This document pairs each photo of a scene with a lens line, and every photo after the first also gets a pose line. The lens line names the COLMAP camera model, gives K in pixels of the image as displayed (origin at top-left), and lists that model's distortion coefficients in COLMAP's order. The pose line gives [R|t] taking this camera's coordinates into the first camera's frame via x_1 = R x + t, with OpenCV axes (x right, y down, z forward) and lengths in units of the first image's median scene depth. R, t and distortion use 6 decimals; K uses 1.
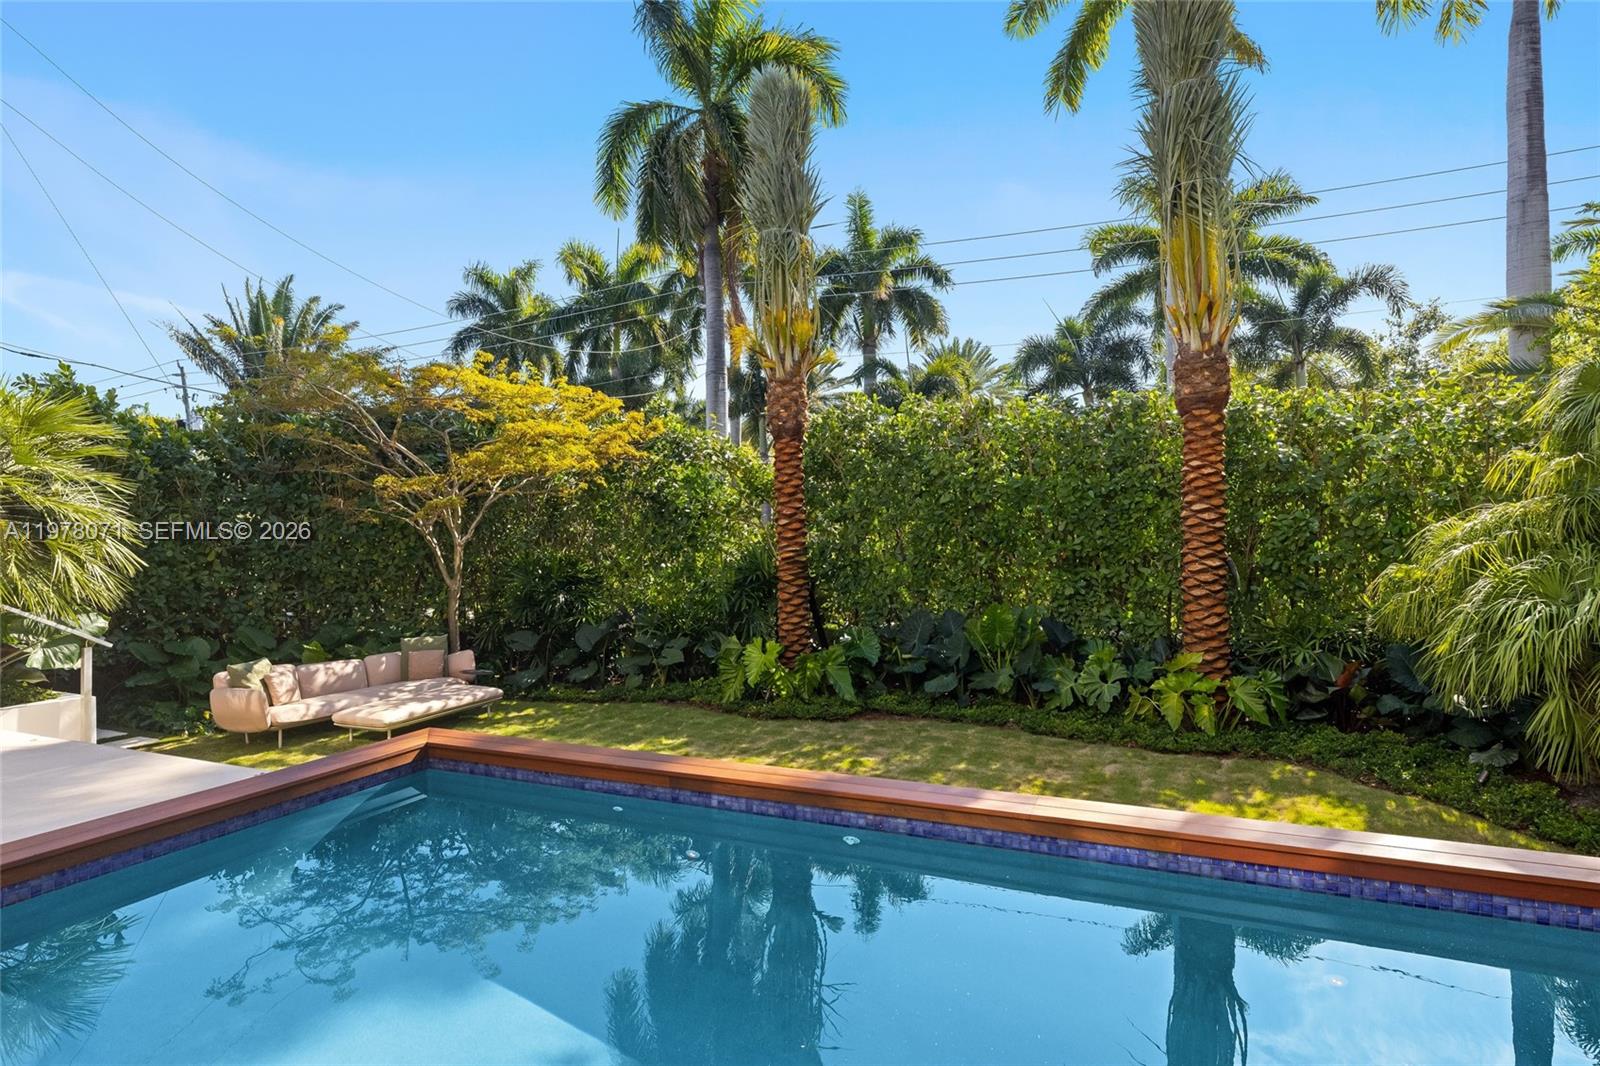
lens RADIAL K [[854.8, 0, 803.6], [0, 854.8, 526.1], [0, 0, 1]] dist [0.002978, 0.000913]
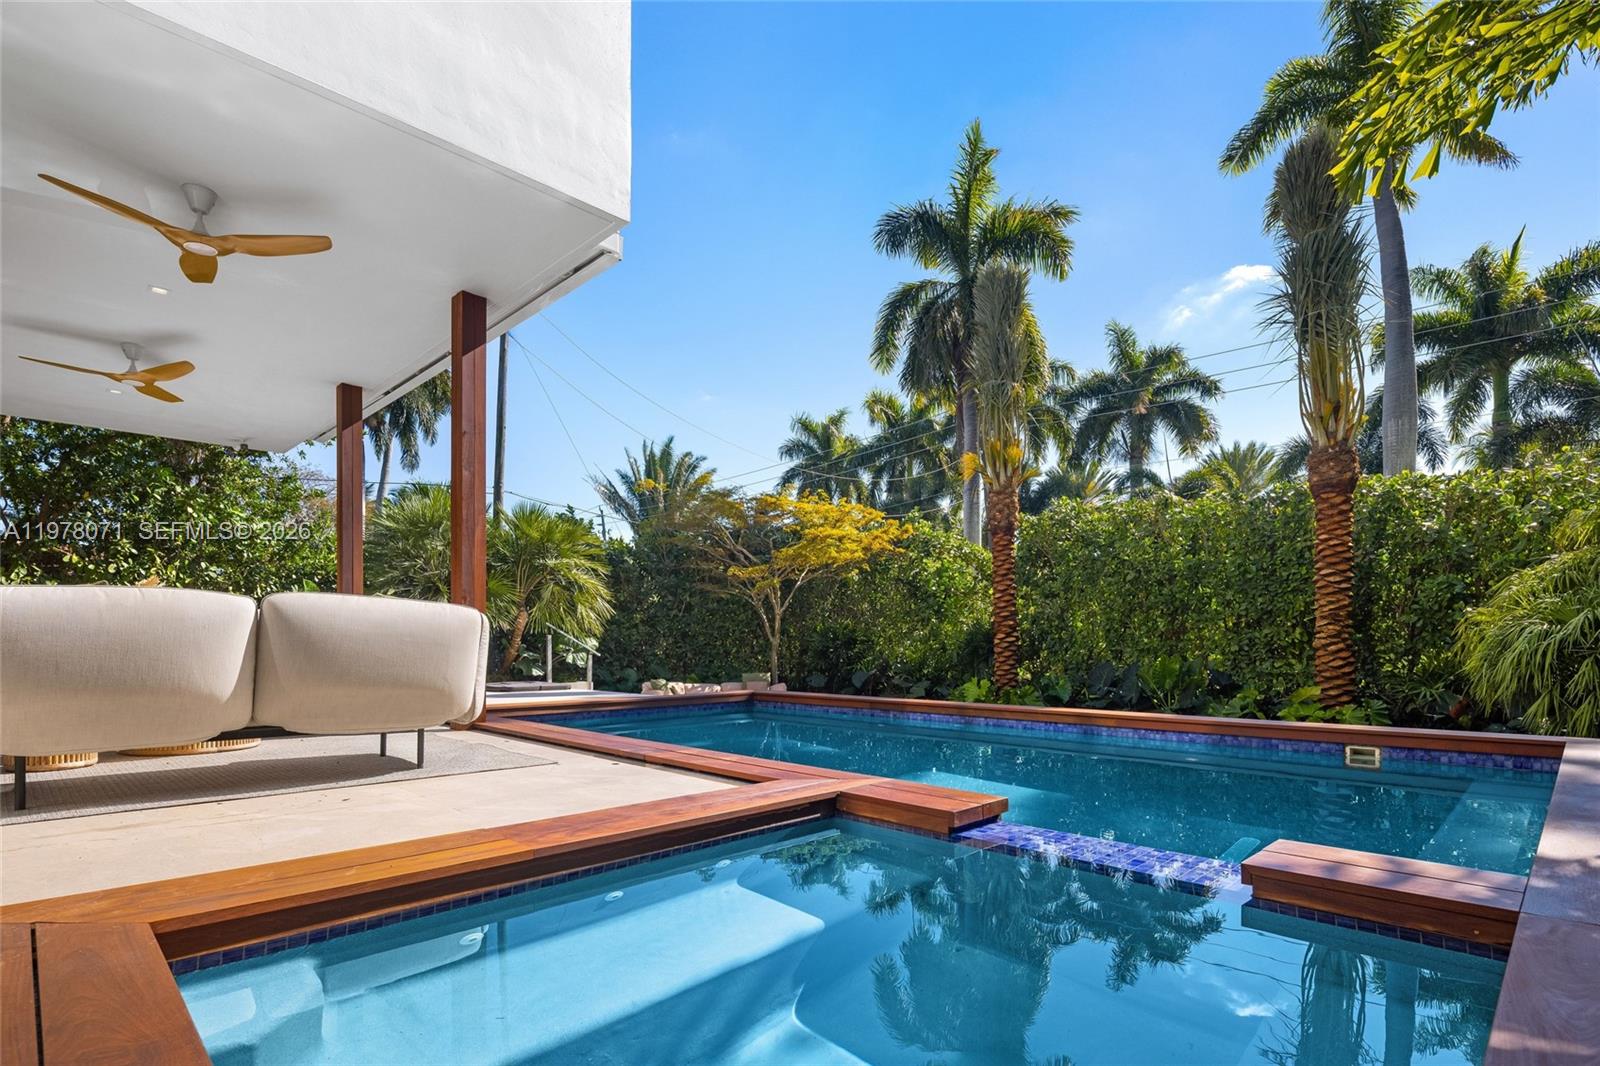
lens RADIAL K [[786.9, 0, 801.1], [0, 786.9, 623.3], [0, 0, 1]] dist [0.016791, -0.000318]
pose [[0.932785, 0.000705, -0.360432, 0.114027], [-0.006970, 0.999846, -0.016082, 0.051745], [0.360365, 0.017513, 0.932647, -0.234051]]
